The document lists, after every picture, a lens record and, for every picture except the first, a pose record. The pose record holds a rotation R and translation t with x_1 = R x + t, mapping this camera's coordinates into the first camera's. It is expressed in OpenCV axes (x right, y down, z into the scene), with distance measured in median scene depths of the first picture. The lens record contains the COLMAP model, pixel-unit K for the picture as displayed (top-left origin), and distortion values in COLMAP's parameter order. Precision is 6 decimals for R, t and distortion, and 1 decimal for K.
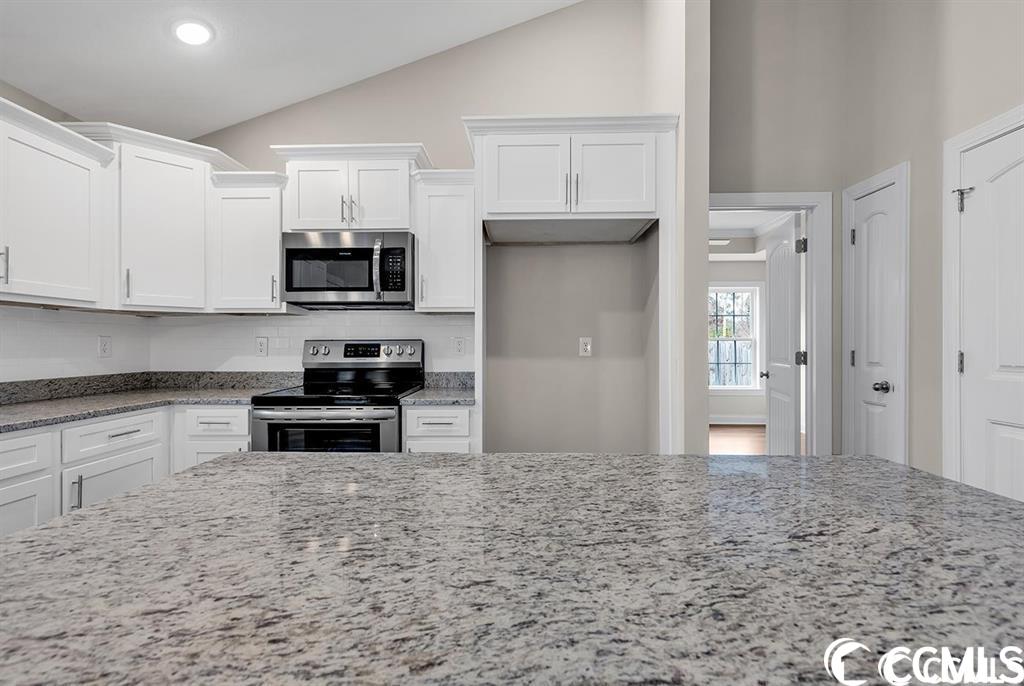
lens RADIAL K [[472.3, 0, 503.7], [0, 472.3, 343.6], [0, 0, 1]] dist [0.014646, 0.000011]
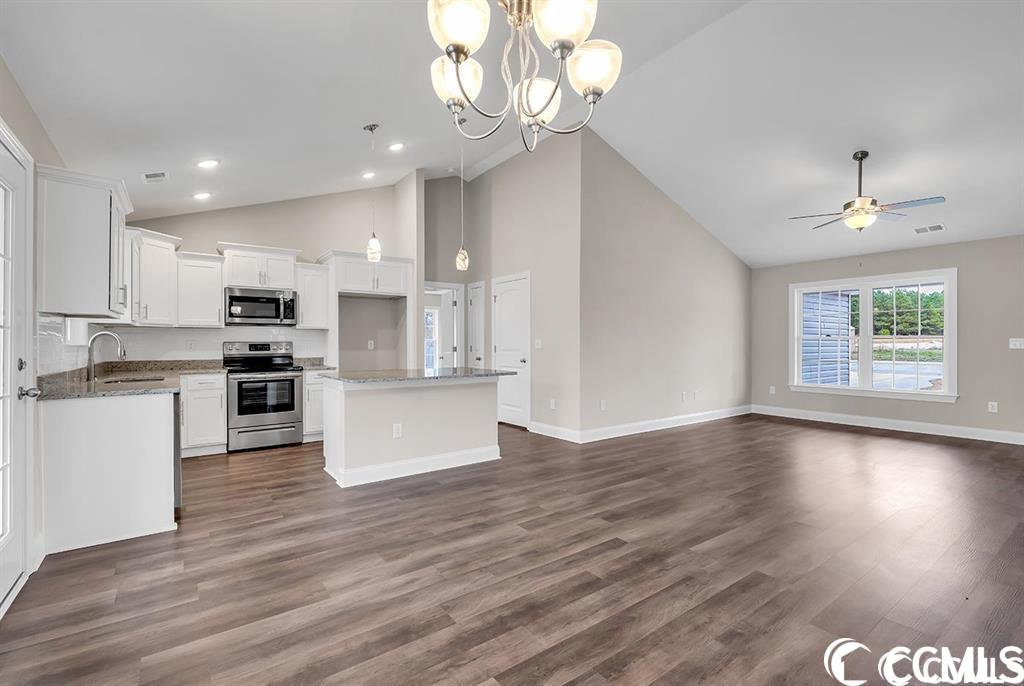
lens RADIAL K [[472.3, 0, 503.7], [0, 472.3, 343.6], [0, 0, 1]] dist [0.014646, 0.000011]
pose [[0.797259, -0.003126, 0.603630, -0.732698], [0.003096, 0.999995, 0.001091, 0.000233], [-0.603630, 0.000999, 0.797264, -1.249800]]
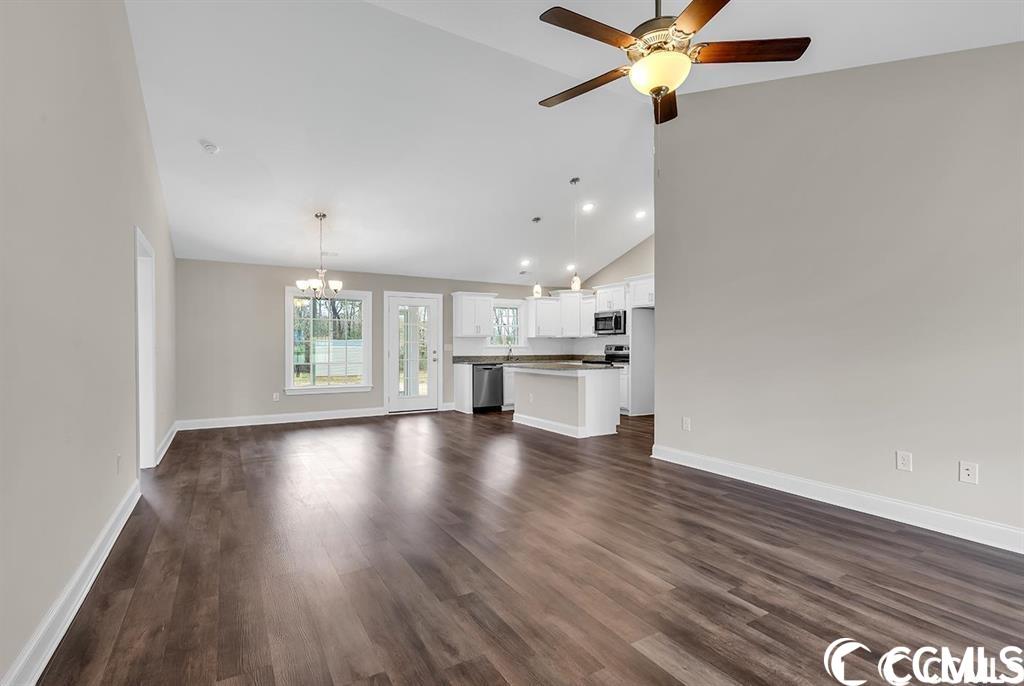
lens RADIAL K [[472.3, 0, 503.7], [0, 472.3, 343.6], [0, 0, 1]] dist [0.014646, 0.000011]
pose [[0.538772, -0.014630, -0.842325, 1.982387], [0.006384, 0.999891, -0.013283, 0.019612], [0.842428, 0.001779, 0.538807, -1.325571]]
